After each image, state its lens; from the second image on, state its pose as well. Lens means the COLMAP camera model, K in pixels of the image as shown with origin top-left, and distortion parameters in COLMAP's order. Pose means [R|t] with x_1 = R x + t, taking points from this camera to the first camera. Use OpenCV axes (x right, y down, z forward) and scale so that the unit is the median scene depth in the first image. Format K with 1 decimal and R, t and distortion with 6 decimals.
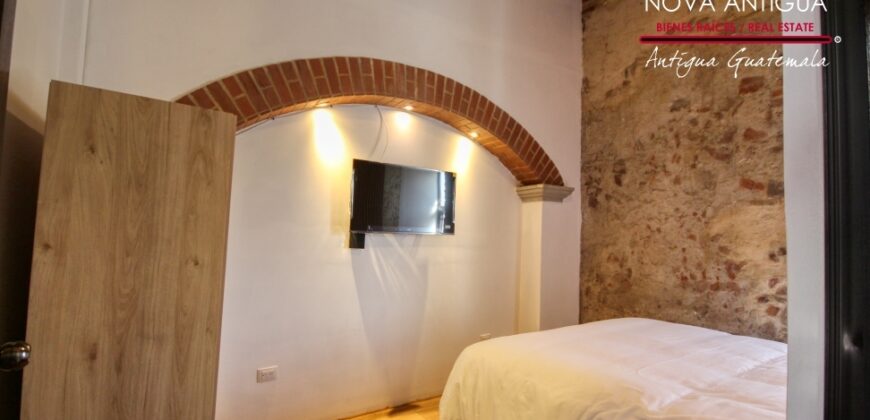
lens RADIAL K [[405.3, 0, 433.6], [0, 405.3, 210.3], [0, 0, 1]] dist [0.000288, 0.000134]
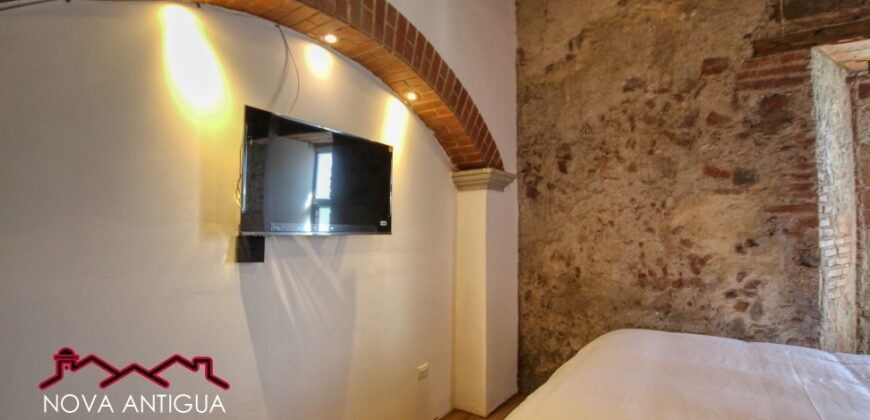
lens RADIAL K [[405.3, 0, 437.2], [0, 405.3, 213.3], [0, 0, 1]] dist [0.000288, 0.000134]
pose [[0.926221, -0.006291, 0.376929, -0.142071], [0.000862, 0.999893, 0.014569, 0.014016], [-0.376980, -0.013169, 0.926128, 0.322892]]
